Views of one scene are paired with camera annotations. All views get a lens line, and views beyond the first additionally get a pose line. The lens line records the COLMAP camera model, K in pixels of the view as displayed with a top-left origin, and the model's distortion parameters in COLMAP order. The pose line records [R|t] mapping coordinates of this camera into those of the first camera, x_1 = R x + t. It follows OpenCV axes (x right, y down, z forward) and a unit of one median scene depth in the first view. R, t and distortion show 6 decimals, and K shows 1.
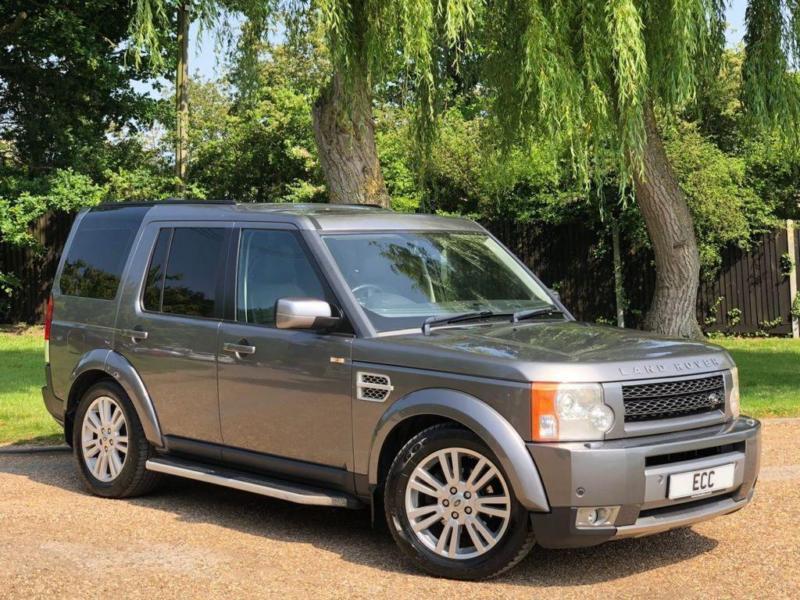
lens RADIAL K [[711.0, 0, 400.0], [0, 711.0, 300.0], [0, 0, 1]] dist [0.009472, 0.005910]
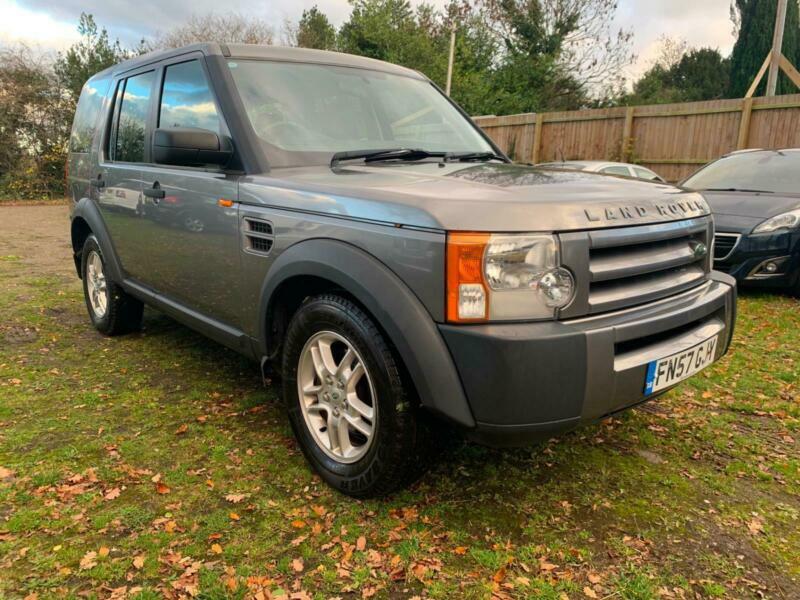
lens RADIAL K [[605.4, 0, 400.0], [0, 605.4, 300.0], [0, 0, 1]] dist [0.003764, 0.000162]
pose [[0.981556, -0.020848, 0.190032, 0.038007], [-0.020842, 0.976442, 0.214772, 0.060393], [-0.190033, -0.214772, 0.957998, 0.481810]]
